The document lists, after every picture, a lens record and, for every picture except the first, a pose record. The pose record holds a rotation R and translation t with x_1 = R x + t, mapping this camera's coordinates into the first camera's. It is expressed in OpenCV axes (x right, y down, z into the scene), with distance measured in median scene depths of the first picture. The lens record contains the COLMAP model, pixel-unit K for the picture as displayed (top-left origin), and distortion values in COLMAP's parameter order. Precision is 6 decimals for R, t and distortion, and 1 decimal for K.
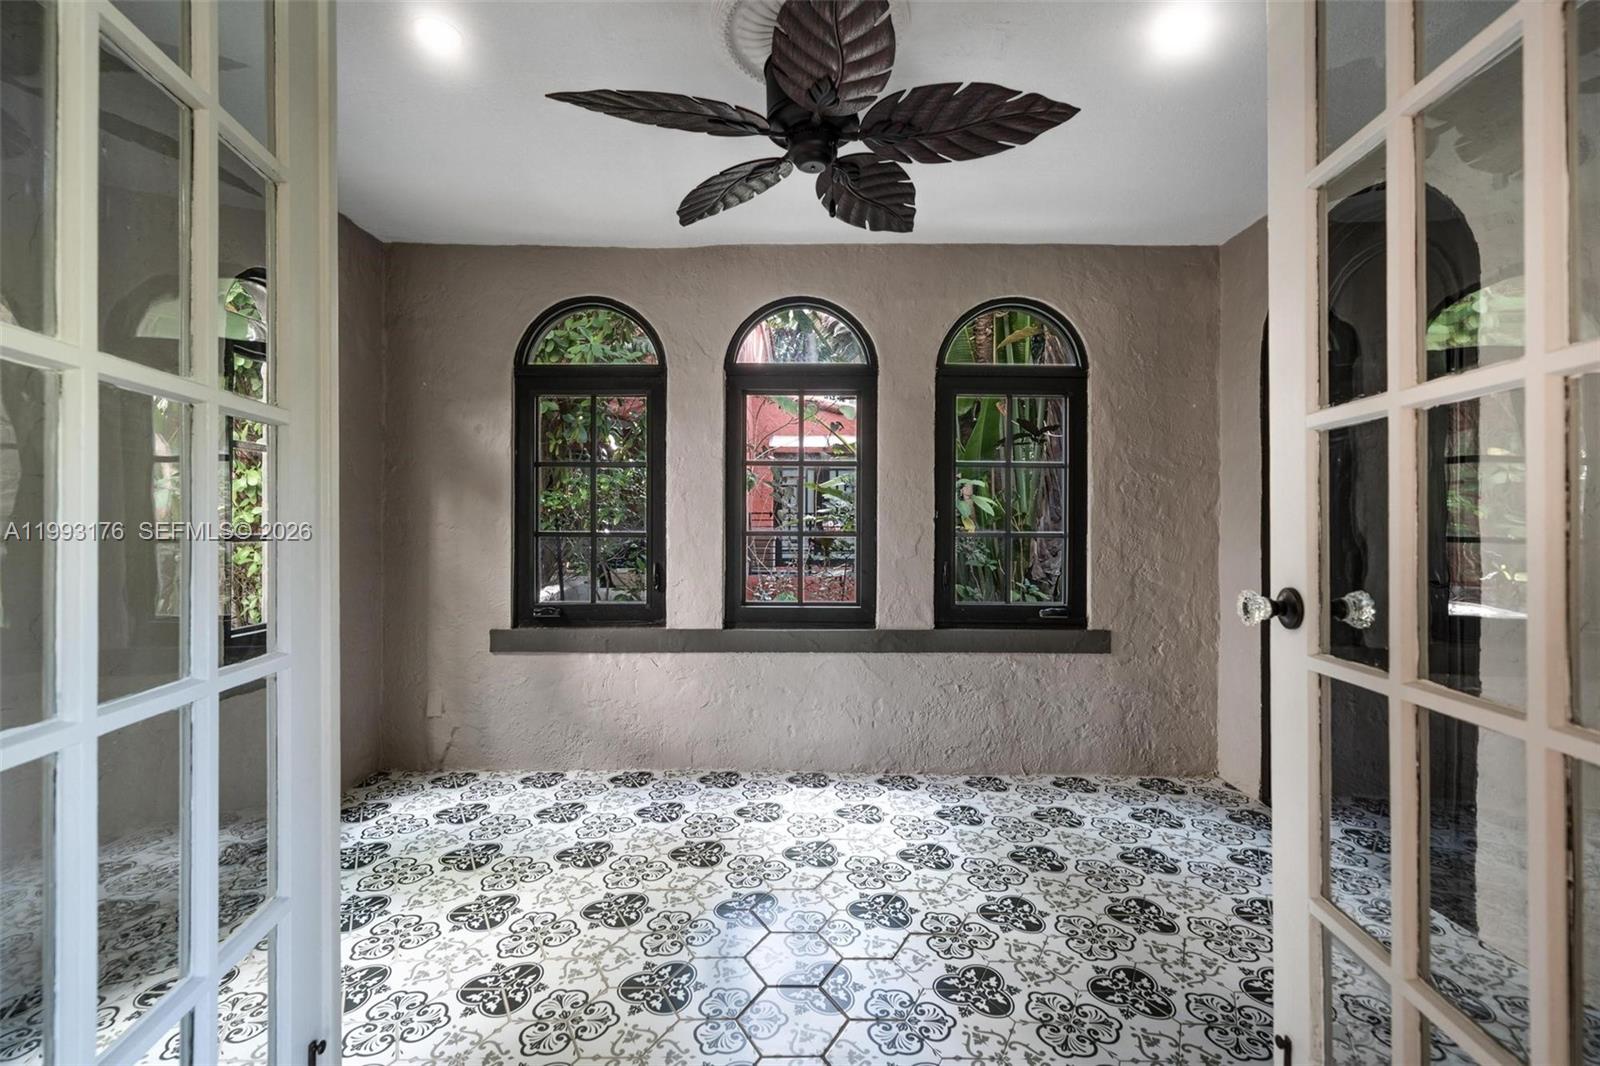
lens RADIAL K [[710.8, 0, 800.0], [0, 710.8, 533.0], [0, 0, 1]] dist [-0.000386, -0.000064]
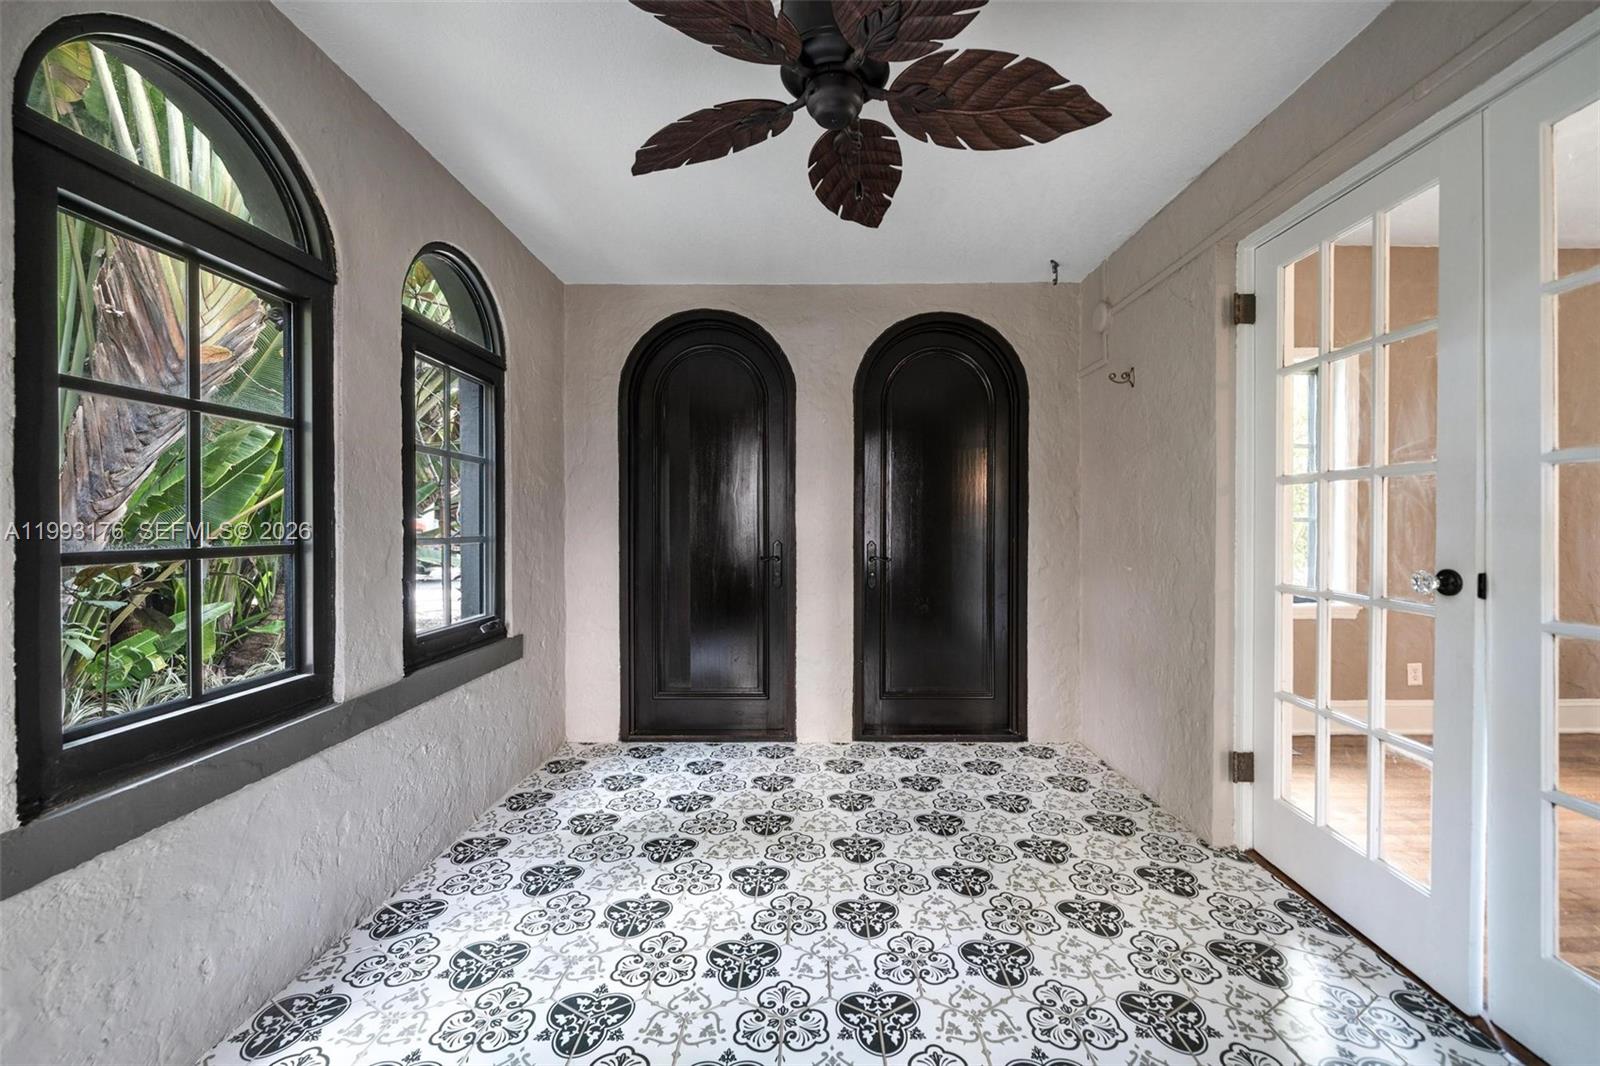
lens RADIAL K [[640.0, 0, 807.6], [0, 640.0, 522.2], [0, 0, 1]] dist [-0.000624, -0.000213]
pose [[-0.045130, -0.003418, 0.998975, -0.492583], [0.001511, 0.999993, 0.003489, -0.023364], [-0.998980, 0.001667, -0.045125, 0.664530]]
